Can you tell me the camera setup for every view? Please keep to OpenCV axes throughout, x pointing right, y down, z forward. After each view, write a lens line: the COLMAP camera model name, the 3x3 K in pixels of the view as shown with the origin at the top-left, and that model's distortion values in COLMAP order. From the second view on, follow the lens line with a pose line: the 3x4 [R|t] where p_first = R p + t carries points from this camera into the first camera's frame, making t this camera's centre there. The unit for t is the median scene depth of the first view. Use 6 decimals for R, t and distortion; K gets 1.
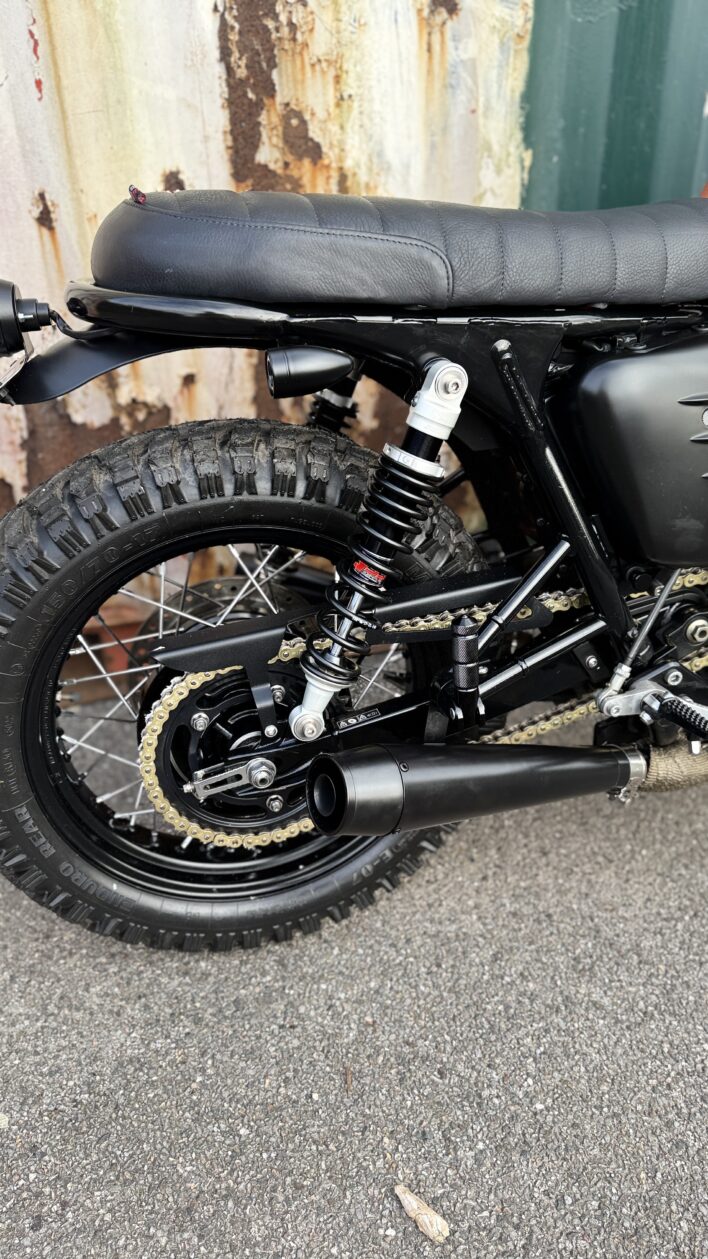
lens RADIAL K [[833.2, 0, 279.1], [0, 833.2, 626.8], [0, 0, 1]] dist [-0.037814, -0.000719]
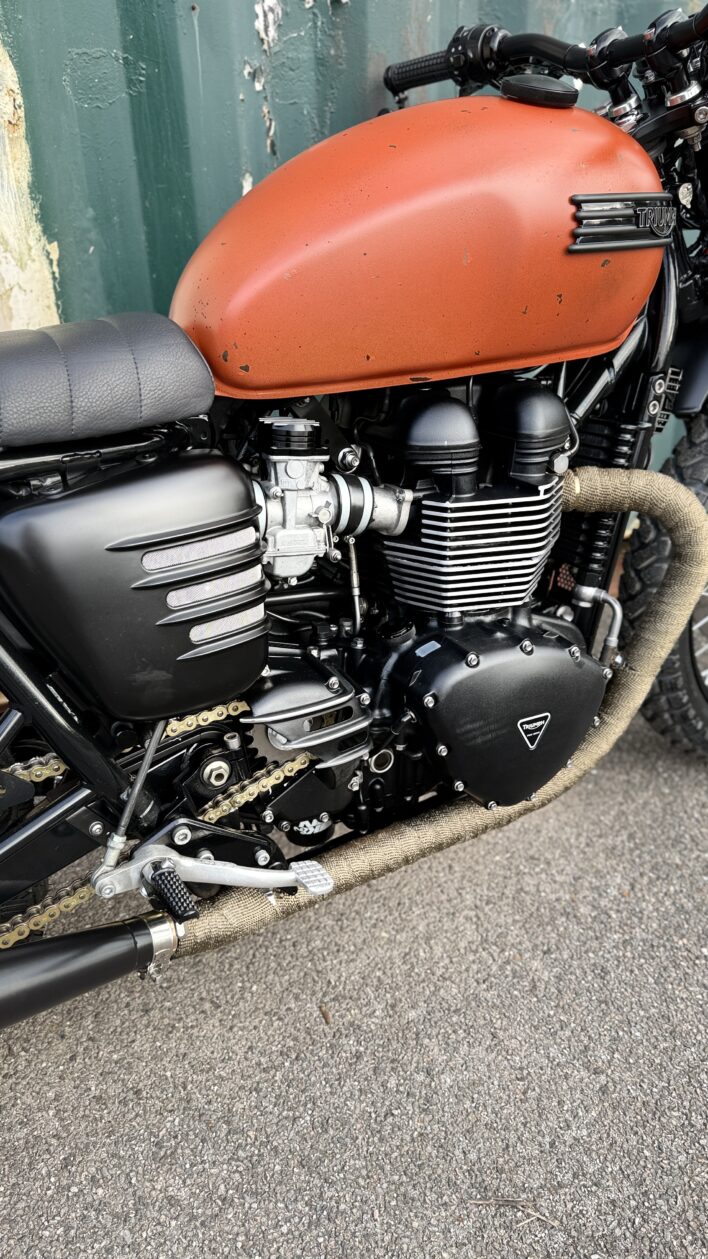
lens RADIAL K [[828.8, 0, 304.1], [0, 828.8, 634.1], [0, 0, 1]] dist [-0.004032, -0.023472]
pose [[0.969156, -0.115527, 0.217693, 0.369778], [0.123270, 0.992123, -0.022285, -0.102857], [-0.213404, 0.048433, 0.975763, 0.064568]]
